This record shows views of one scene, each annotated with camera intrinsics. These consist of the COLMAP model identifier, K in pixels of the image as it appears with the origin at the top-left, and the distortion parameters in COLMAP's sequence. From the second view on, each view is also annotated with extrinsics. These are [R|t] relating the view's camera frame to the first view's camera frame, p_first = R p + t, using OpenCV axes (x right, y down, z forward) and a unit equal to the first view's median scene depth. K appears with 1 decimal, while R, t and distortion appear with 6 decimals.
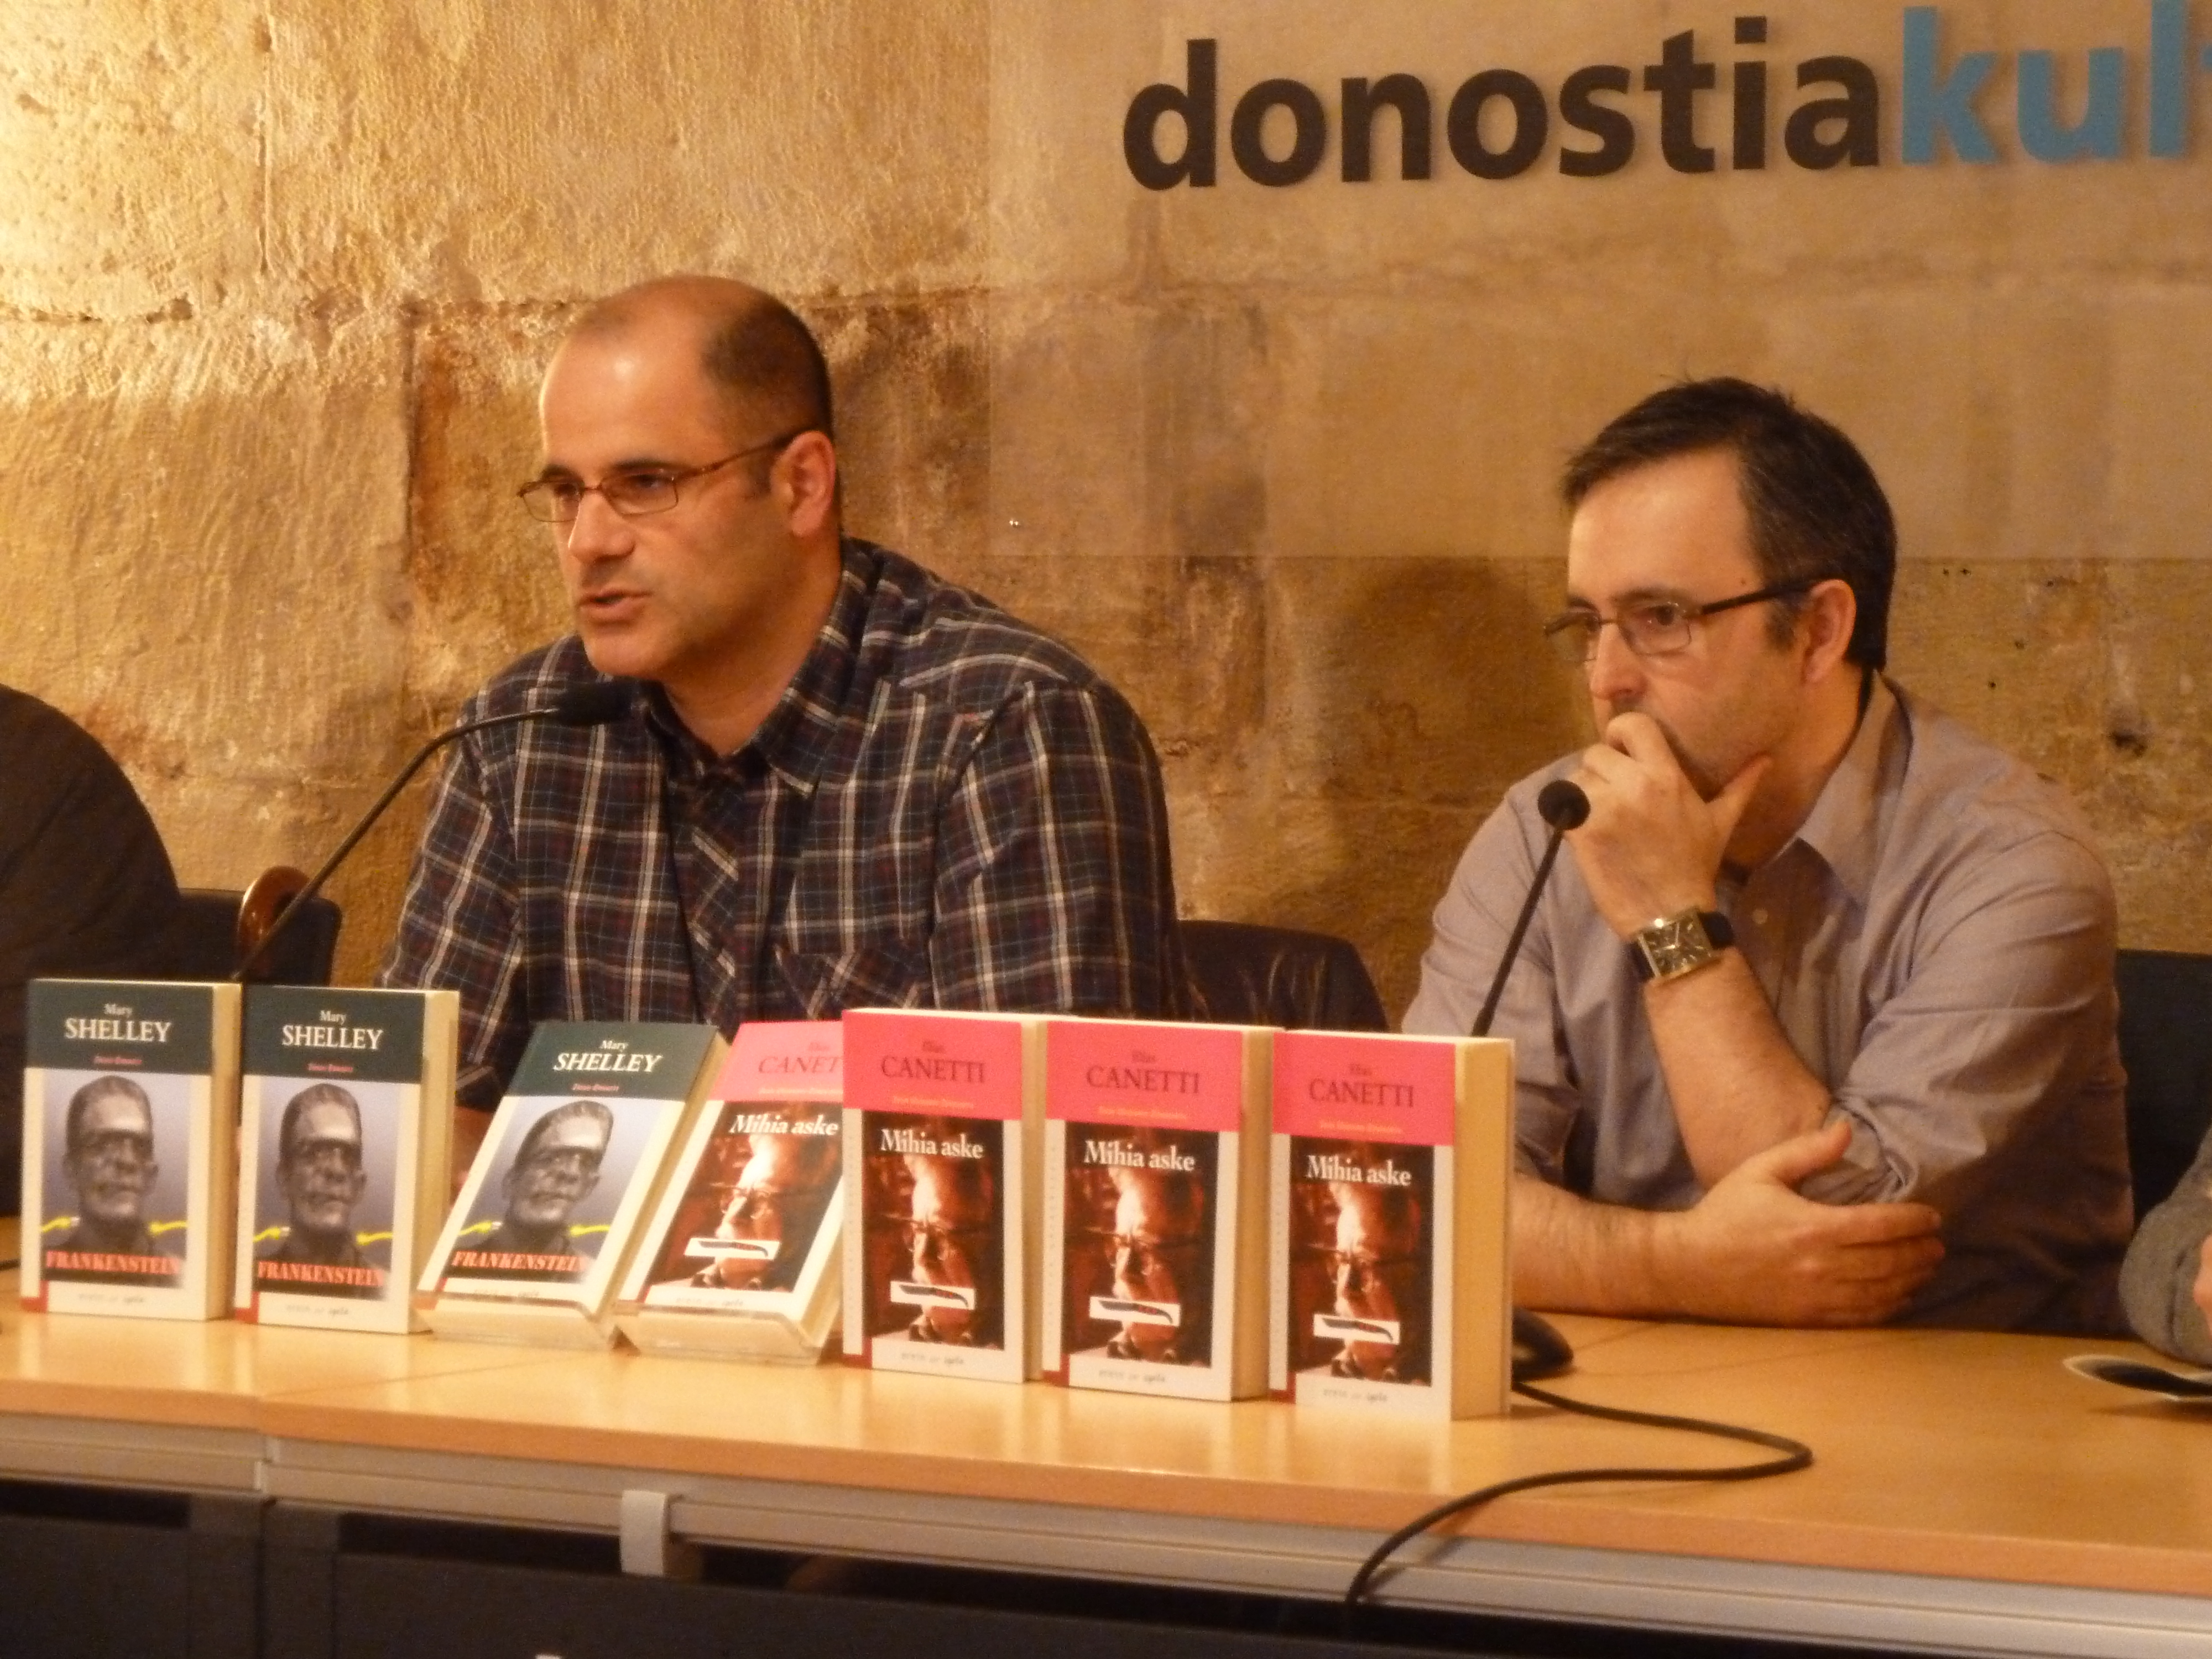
lens RADIAL K [[7051.6, 0, 1192.0], [0, 7051.6, 770.4], [0, 0, 1]] dist [0.104421, -0.479912]
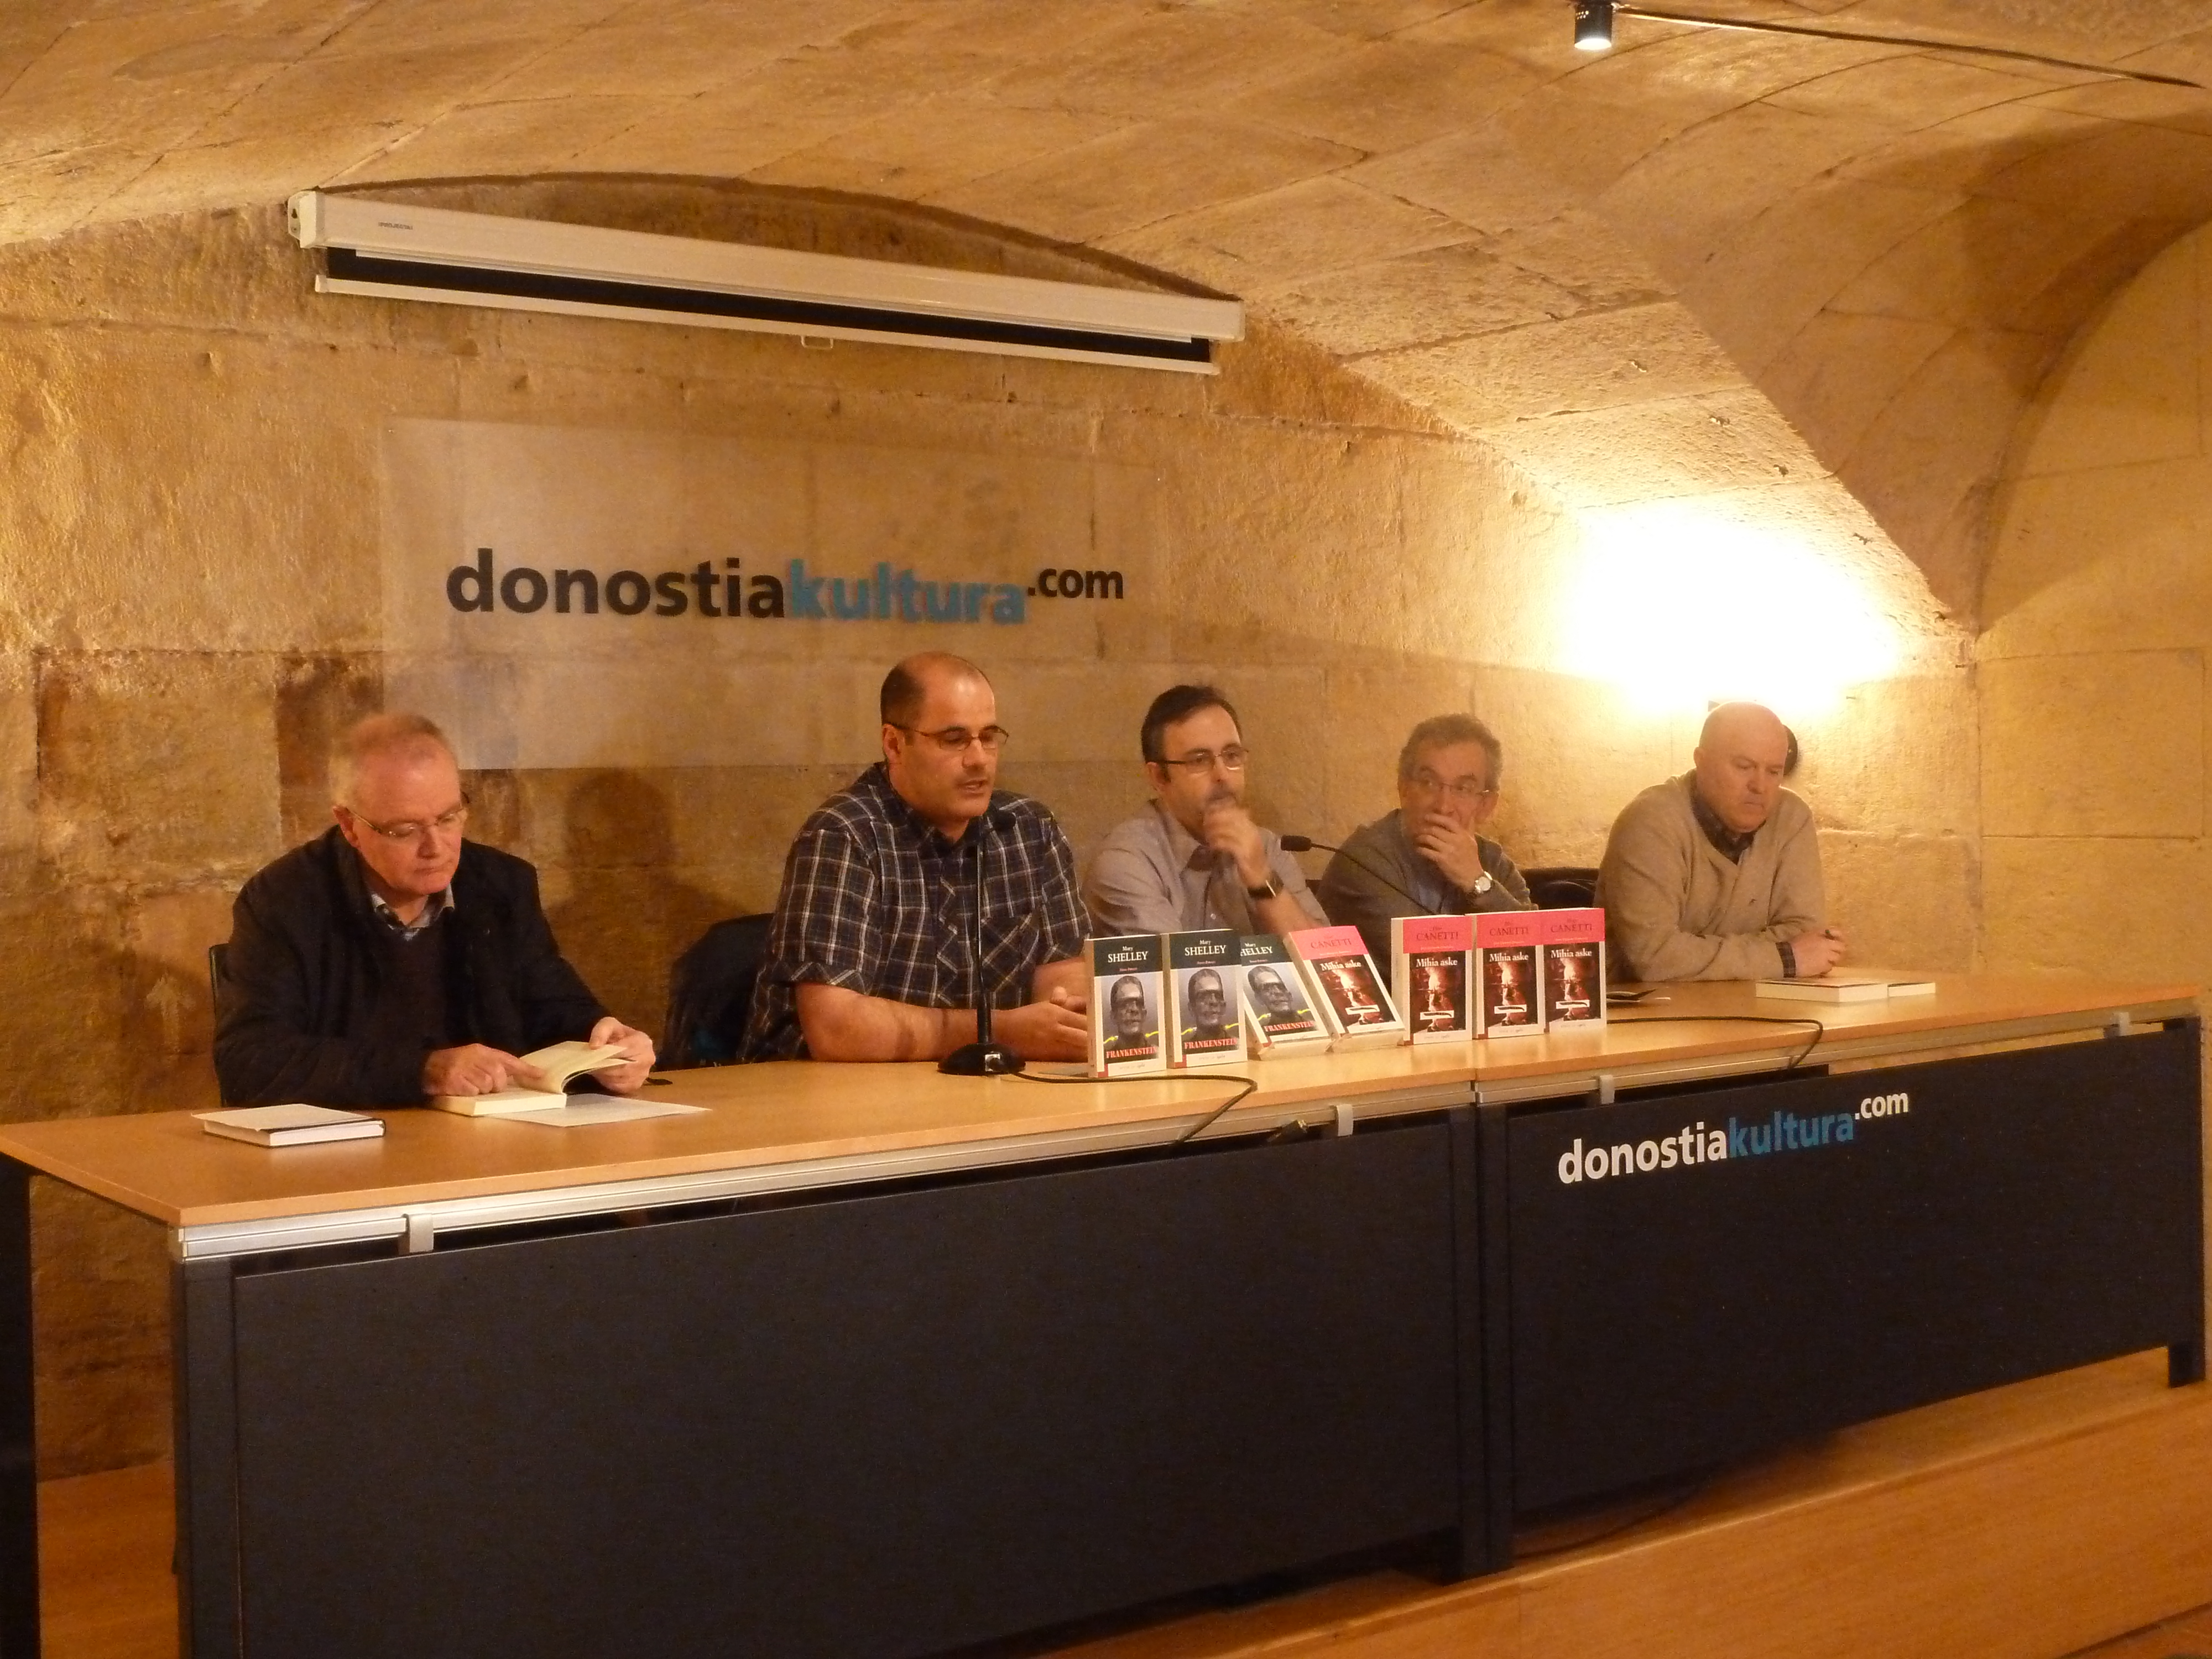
lens RADIAL K [[2585.2, 0, 1106.0], [0, 2585.2, 829.5], [0, 0, 1]] dist [-0.001438, 0.009258]
pose [[0.399268, -0.033234, 0.916232, -0.661161], [0.042609, 0.998936, 0.017666, -0.015796], [-0.915844, 0.031987, 0.400259, 0.441724]]
